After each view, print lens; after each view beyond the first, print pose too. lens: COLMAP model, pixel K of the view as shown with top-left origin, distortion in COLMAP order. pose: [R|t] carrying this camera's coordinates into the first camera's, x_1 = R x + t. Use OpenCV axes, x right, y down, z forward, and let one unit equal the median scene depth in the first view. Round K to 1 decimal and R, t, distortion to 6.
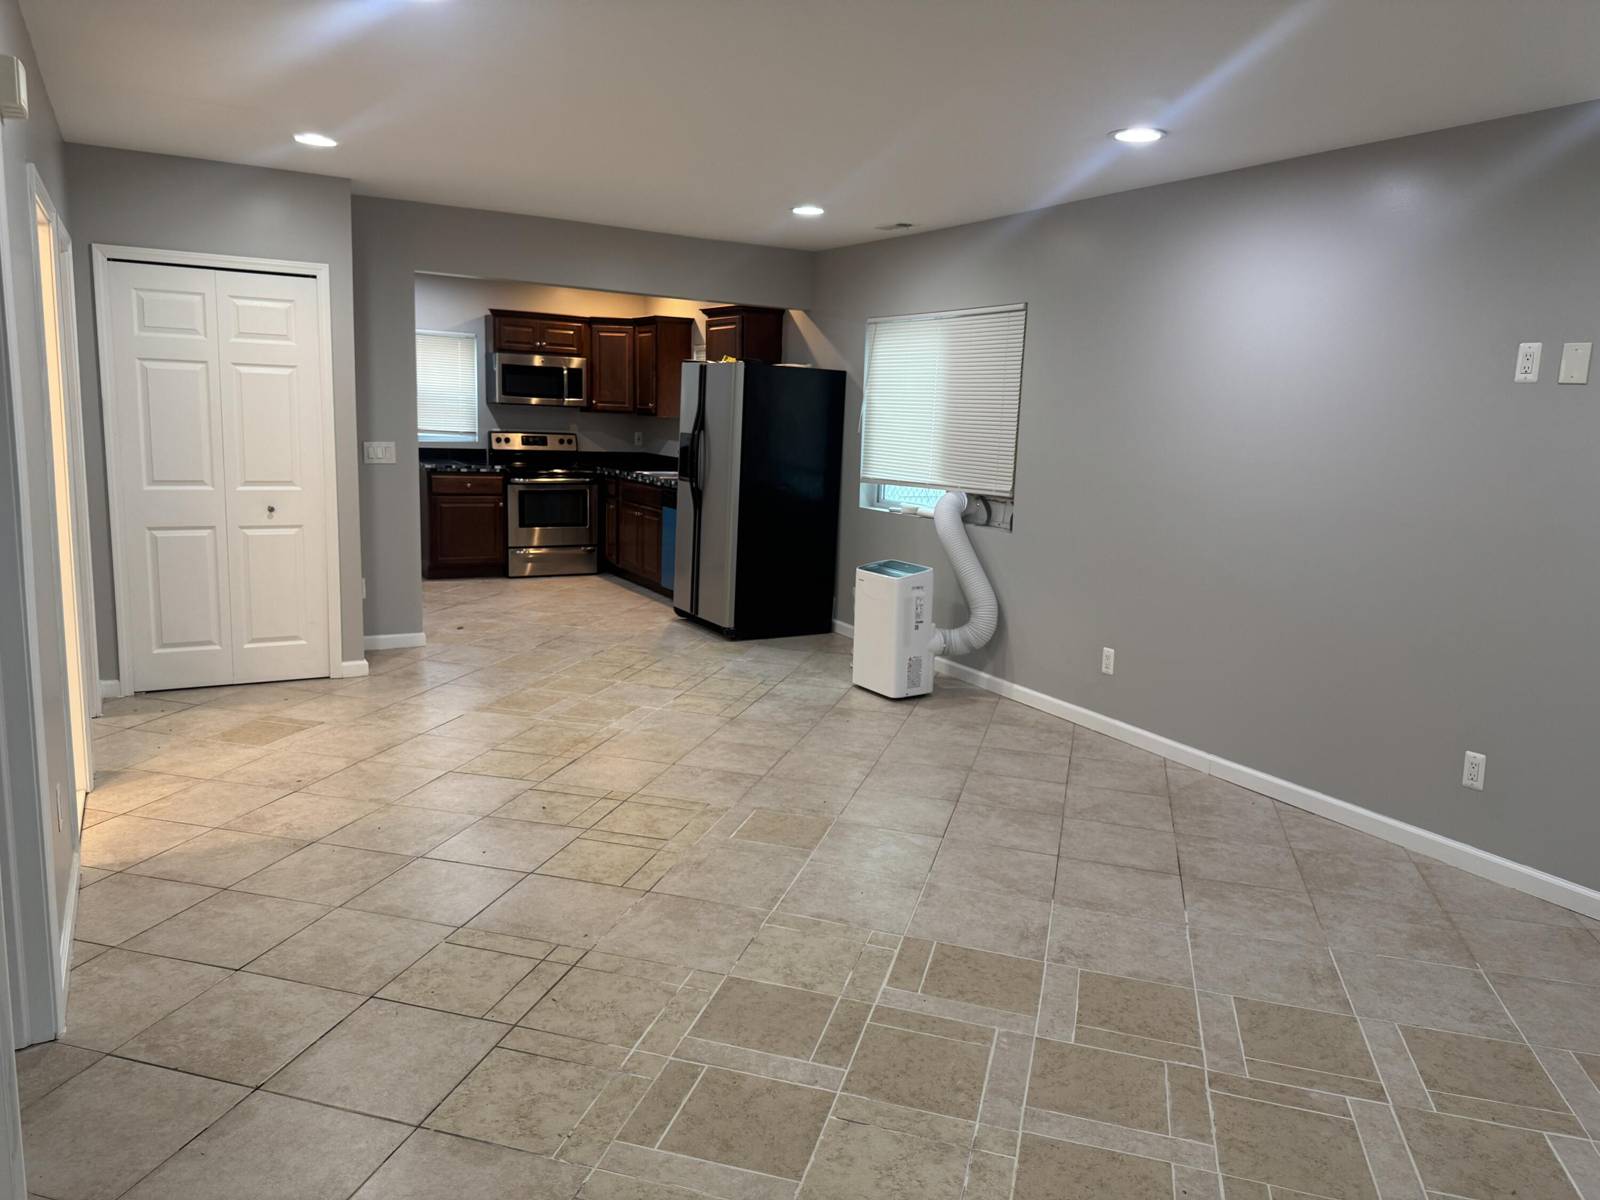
lens RADIAL K [[1122.7, 0, 806.4], [0, 1122.7, 603.2], [0, 0, 1]] dist [0.127668, -0.199860]
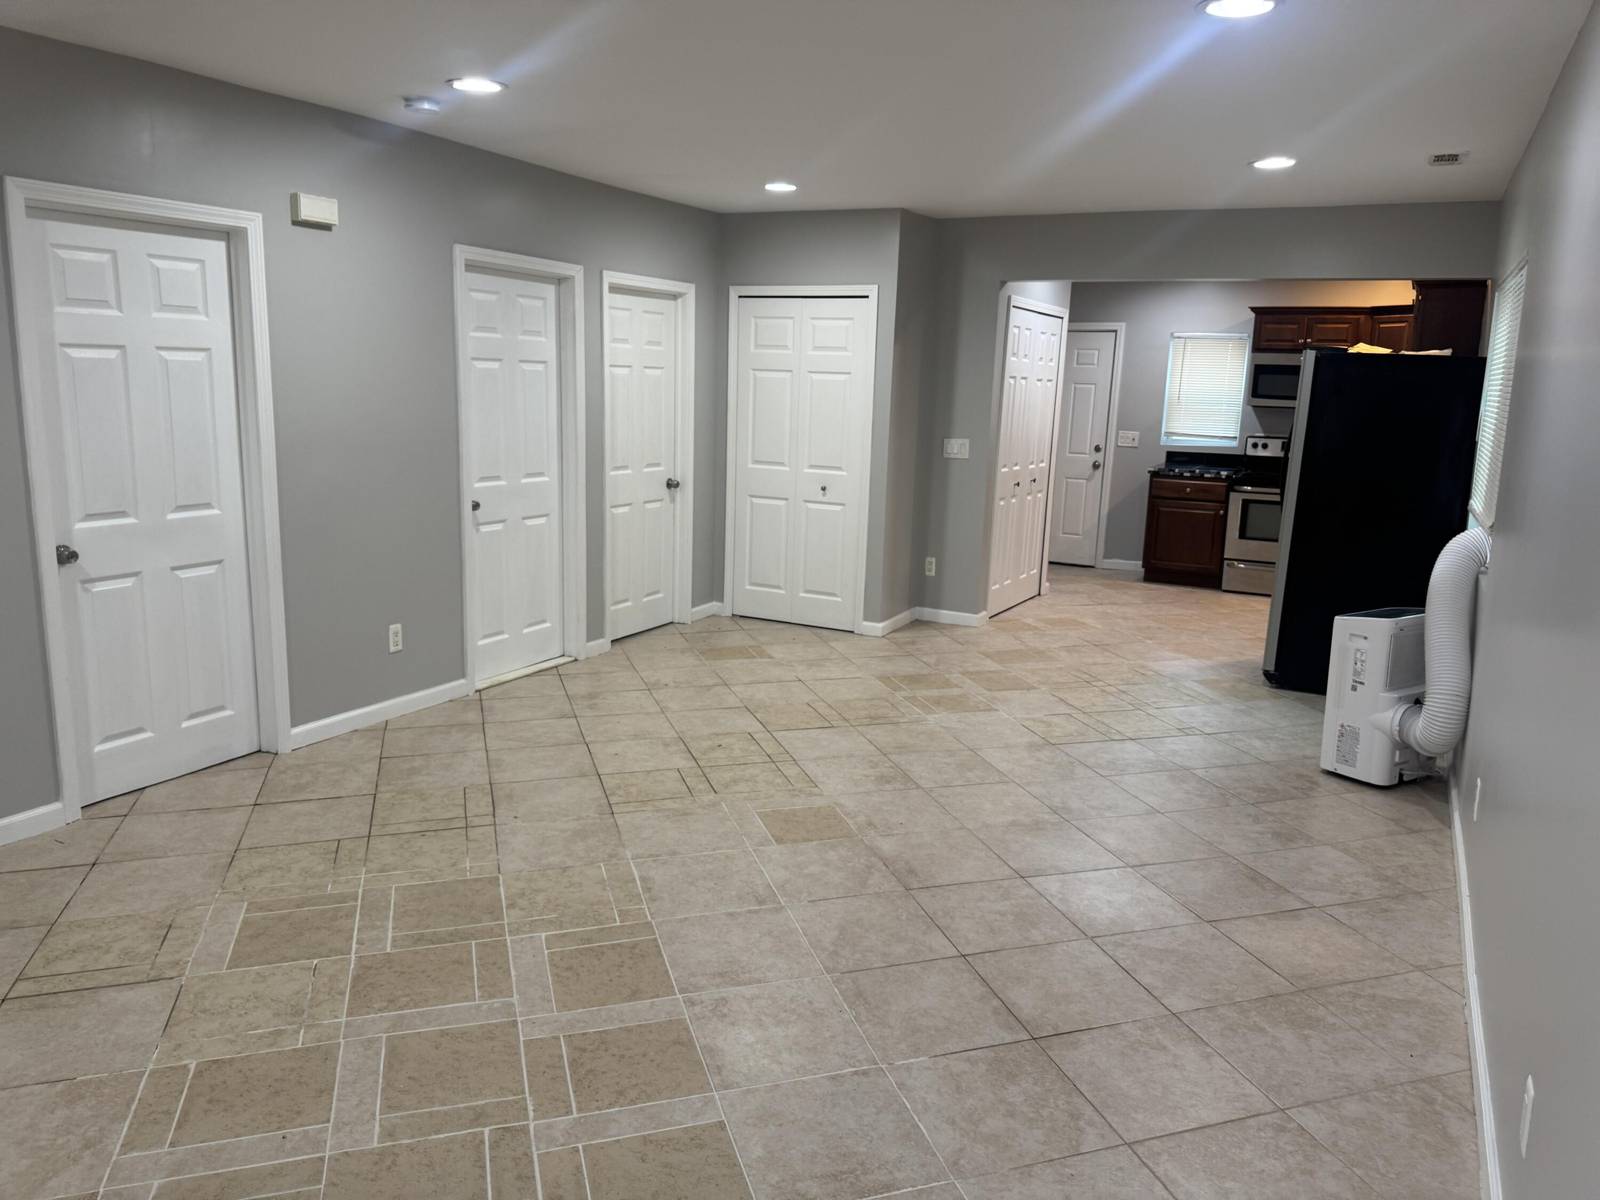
lens RADIAL K [[1122.7, 0, 806.4], [0, 1122.7, 603.2], [0, 0, 1]] dist [0.127668, -0.199860]
pose [[0.549422, 0.145887, -0.822711, 0.758900], [-0.155094, 0.985334, 0.071149, -0.059932], [0.821025, 0.088506, 0.563990, 0.421414]]
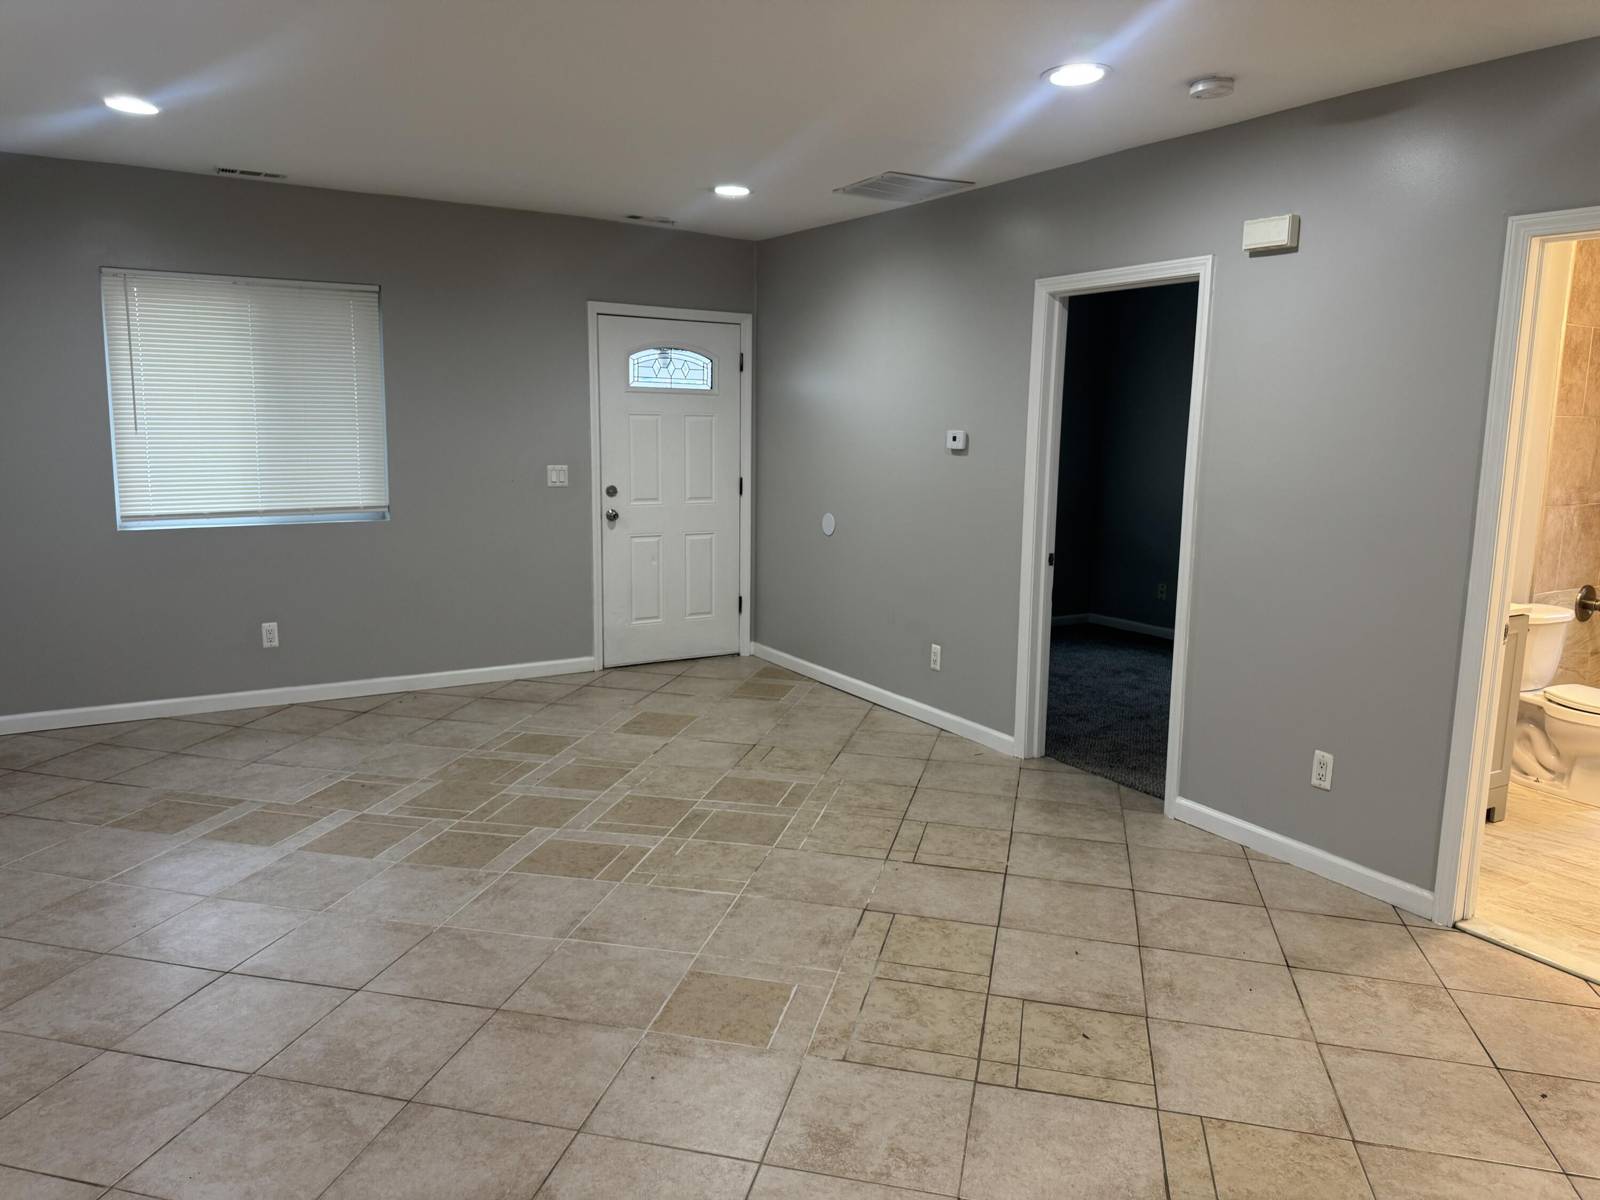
lens RADIAL K [[1141.7, 0, 800.0], [0, 1141.7, 600.0], [0, 0, 1]] dist [0.132868, -0.169073]
pose [[-0.998019, -0.049727, -0.038536, -0.026002], [-0.059667, 0.942358, 0.329244, -0.282037], [0.019942, 0.330891, -0.943458, 1.592011]]
